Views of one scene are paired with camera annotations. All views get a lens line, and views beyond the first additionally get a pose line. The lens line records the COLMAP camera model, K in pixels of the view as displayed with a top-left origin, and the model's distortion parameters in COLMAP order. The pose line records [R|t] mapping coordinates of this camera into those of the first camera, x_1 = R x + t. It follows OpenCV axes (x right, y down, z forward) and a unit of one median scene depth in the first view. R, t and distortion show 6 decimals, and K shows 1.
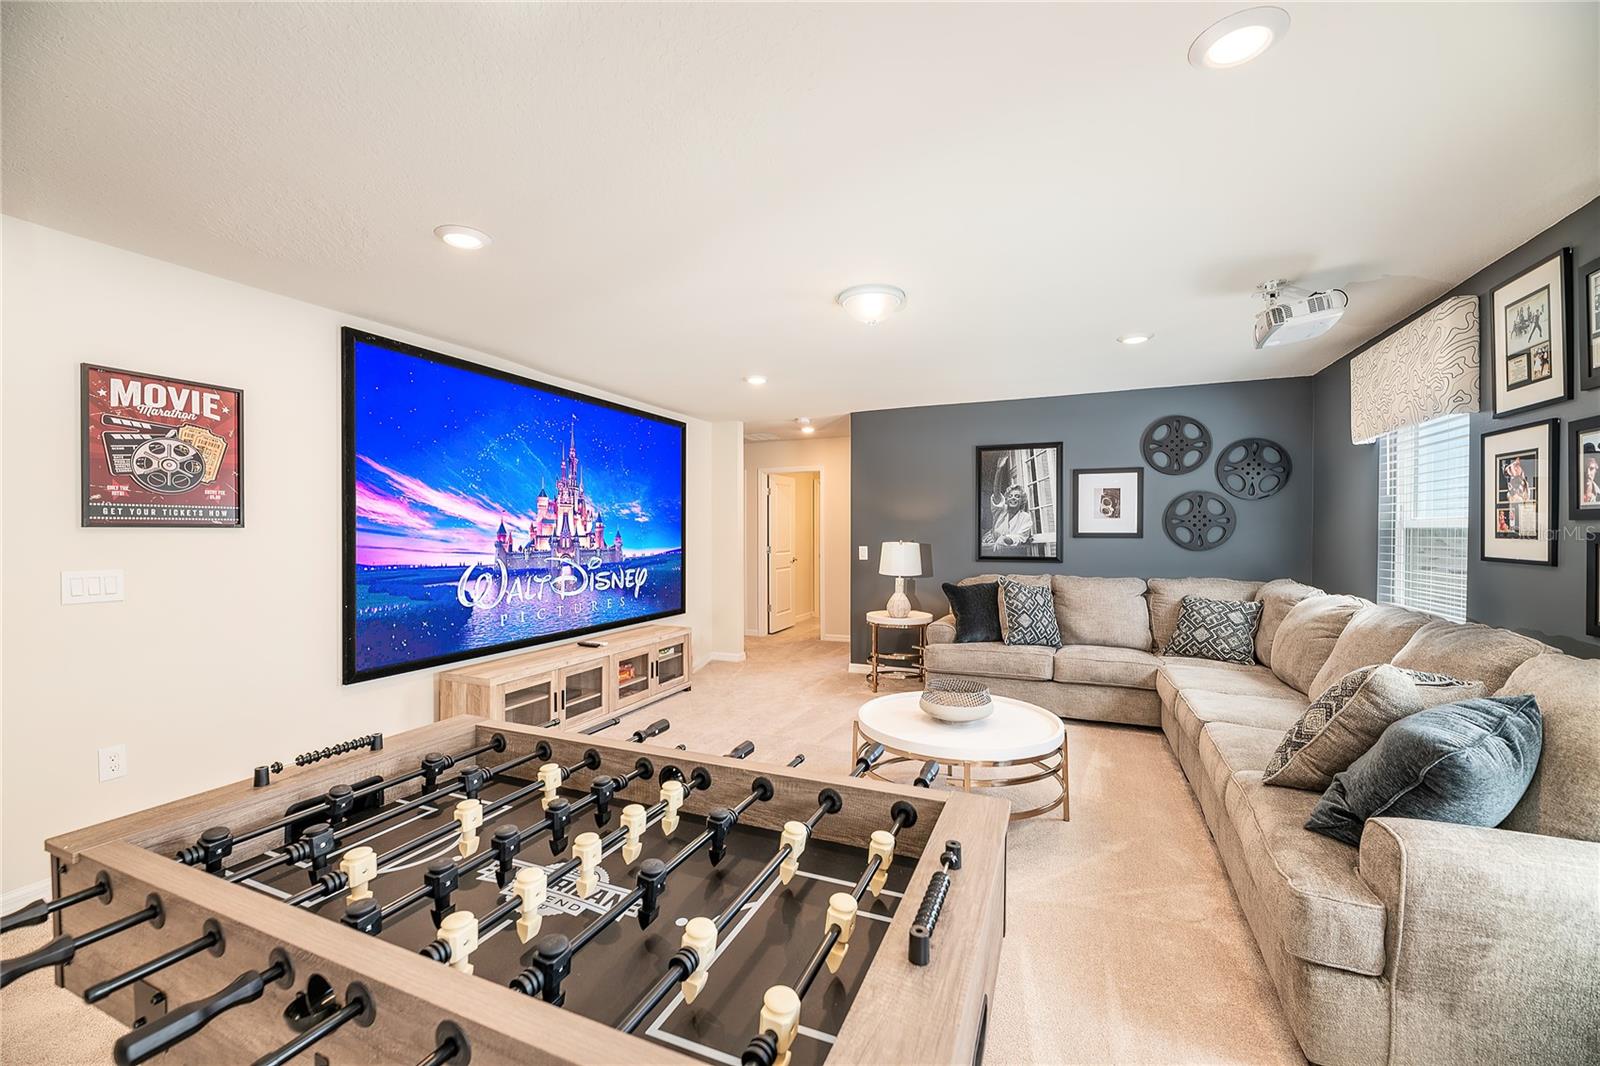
lens RADIAL K [[651.8, 0, 803.3], [0, 651.8, 535.8], [0, 0, 1]] dist [0.006632, -0.002505]
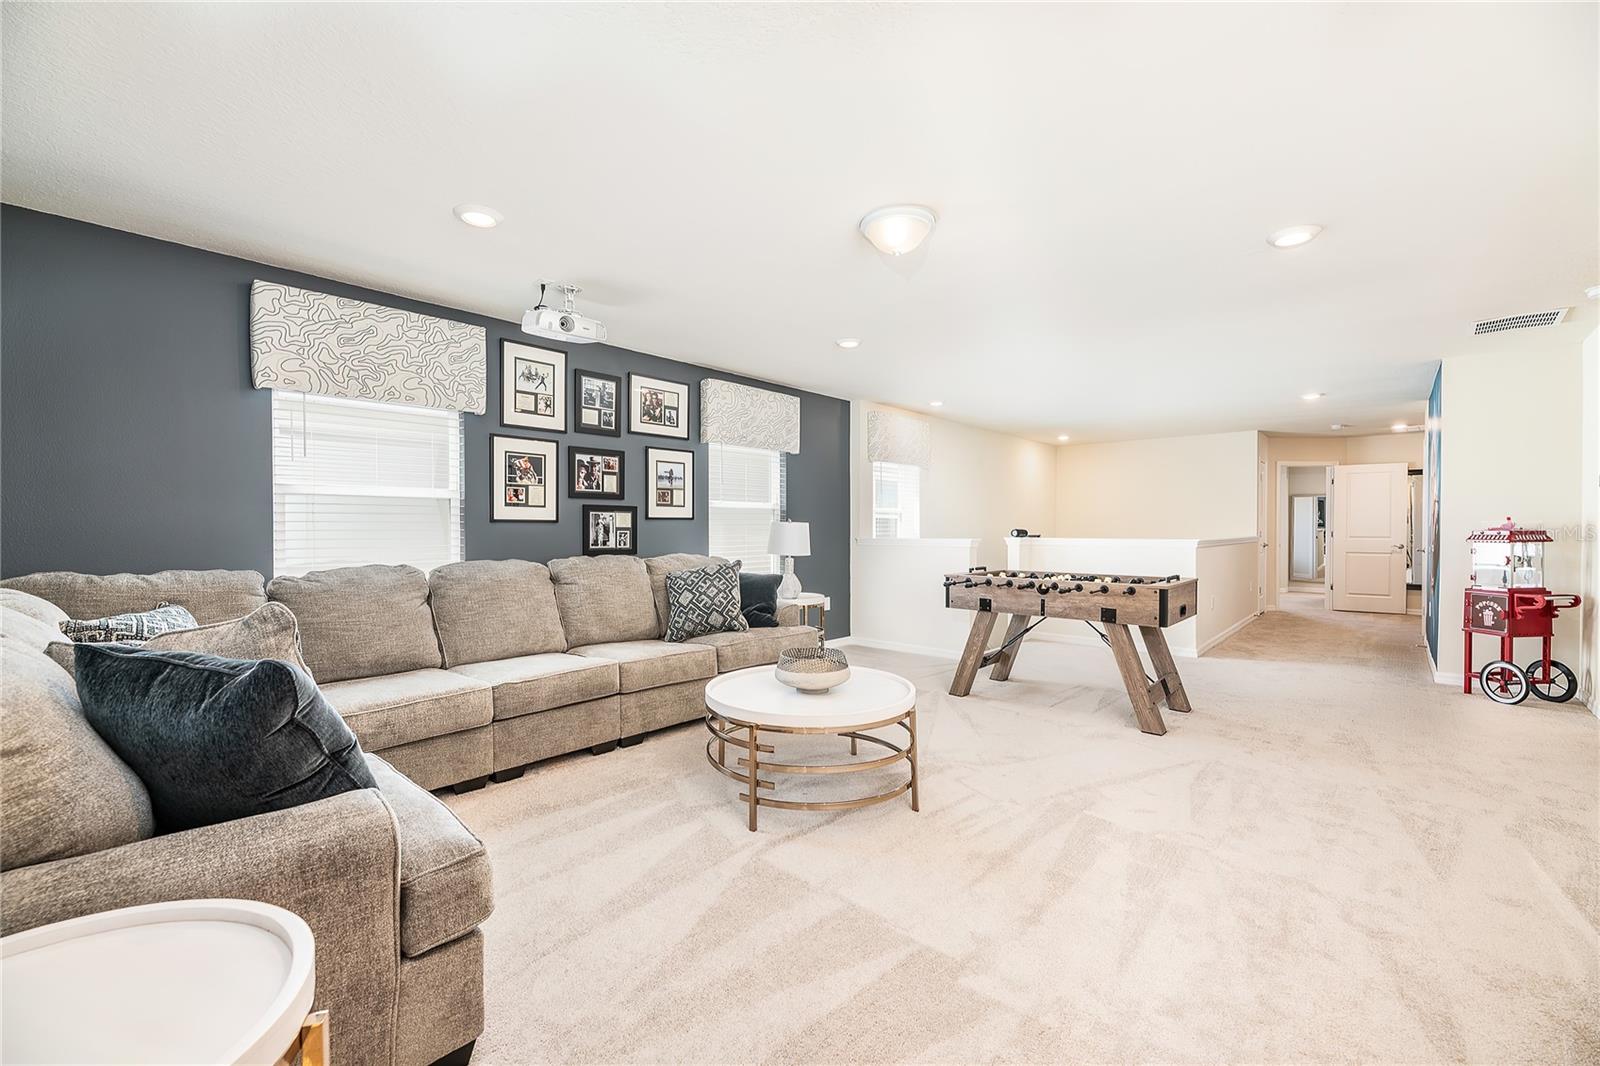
lens RADIAL K [[673.5, 0, 803.5], [0, 673.5, 535.1], [0, 0, 1]] dist [0.000020, -0.000371]
pose [[-0.945024, 0.004909, 0.326965, -0.053656], [0.009867, 0.999860, 0.013508, 0.033027], [-0.326853, 0.015992, -0.944940, 1.334638]]
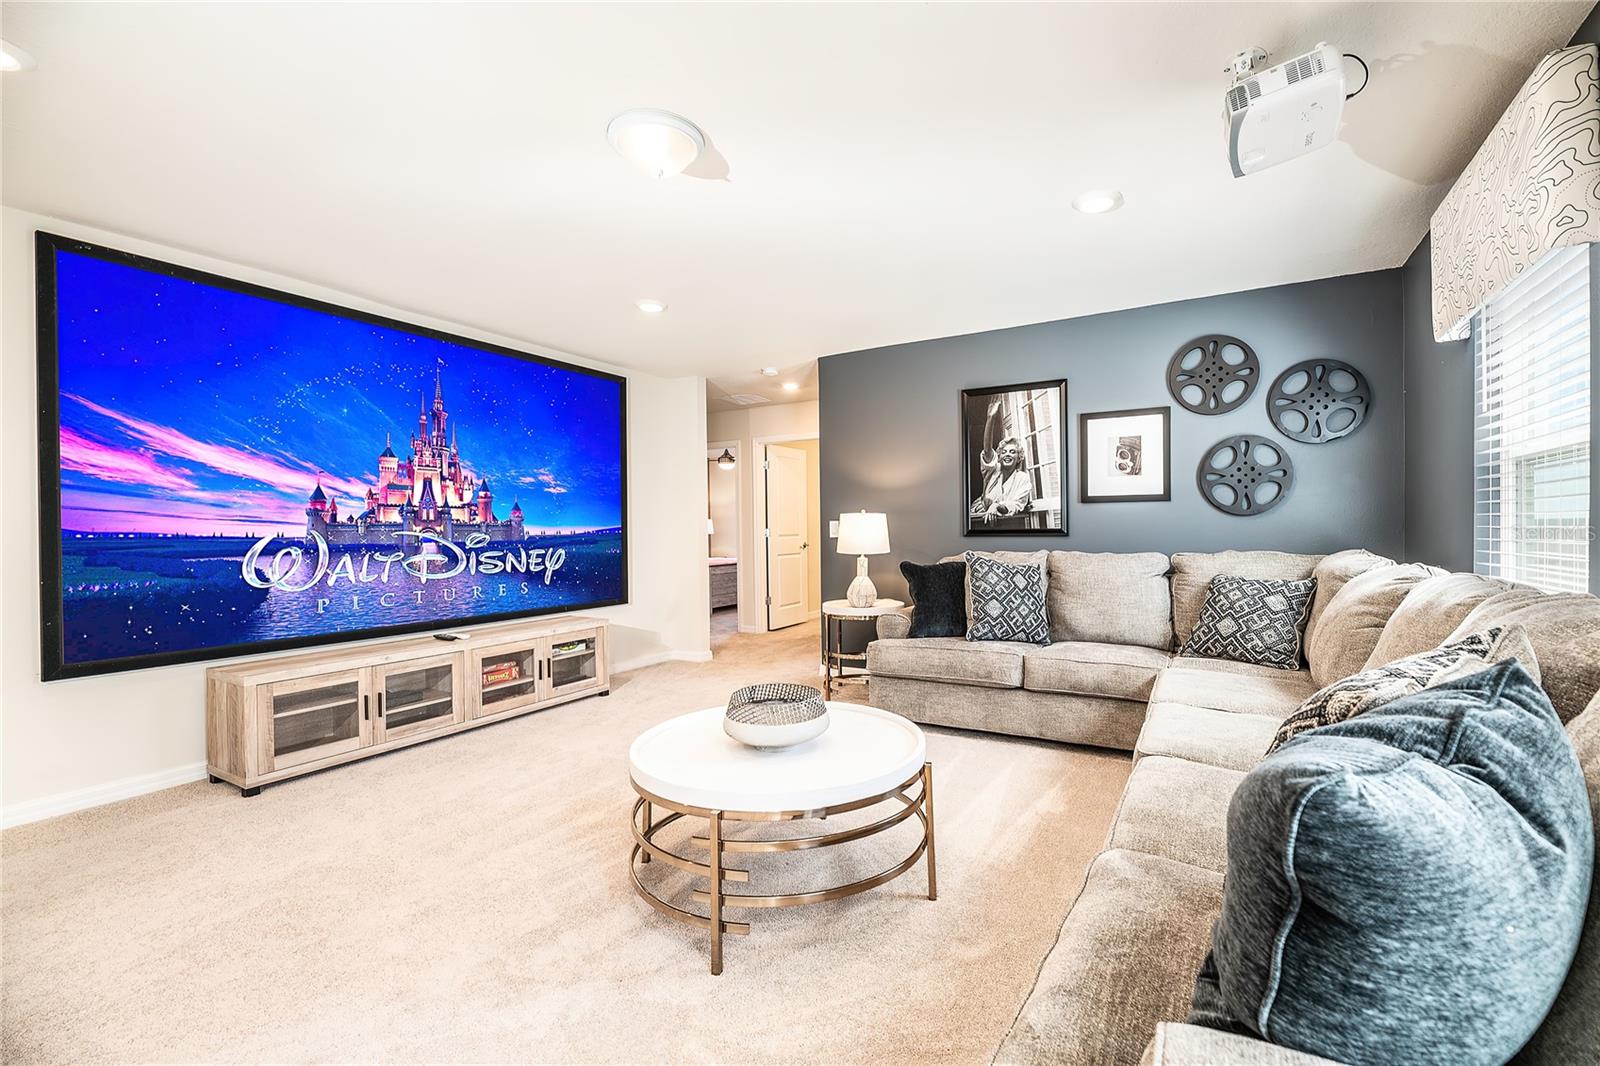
lens RADIAL K [[685.8, 0, 847.3], [0, 685.8, 532.3], [0, 0, 1]] dist [-0.001254, -0.000696]
pose [[0.994606, -0.011017, -0.103138, 0.262470], [0.010689, 0.999936, -0.003738, 0.044229], [0.103173, 0.002615, 0.994660, 0.200471]]
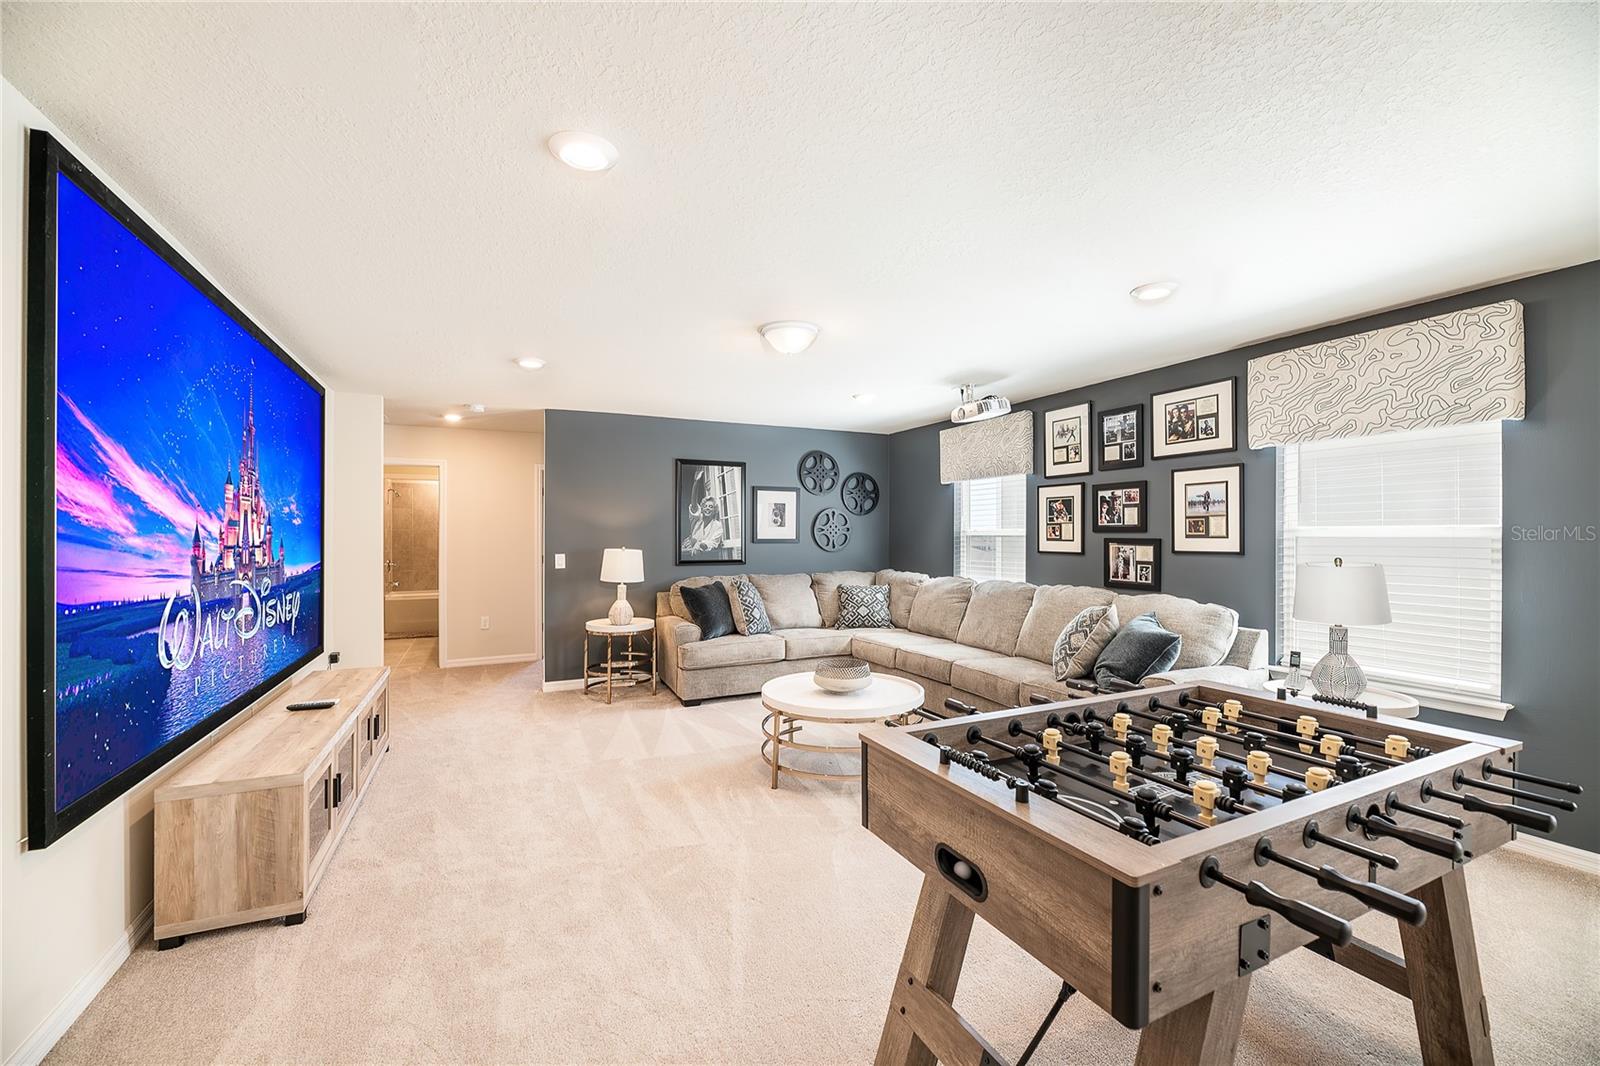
lens RADIAL K [[651.8, 0, 802.2], [0, 651.8, 535.2], [0, 0, 1]] dist [0.006632, -0.002505]
pose [[0.660929, 0.001175, 0.750447, -0.506012], [0.006529, 0.999952, -0.007316, -0.002257], [-0.750420, 0.009735, 0.660890, 0.164459]]
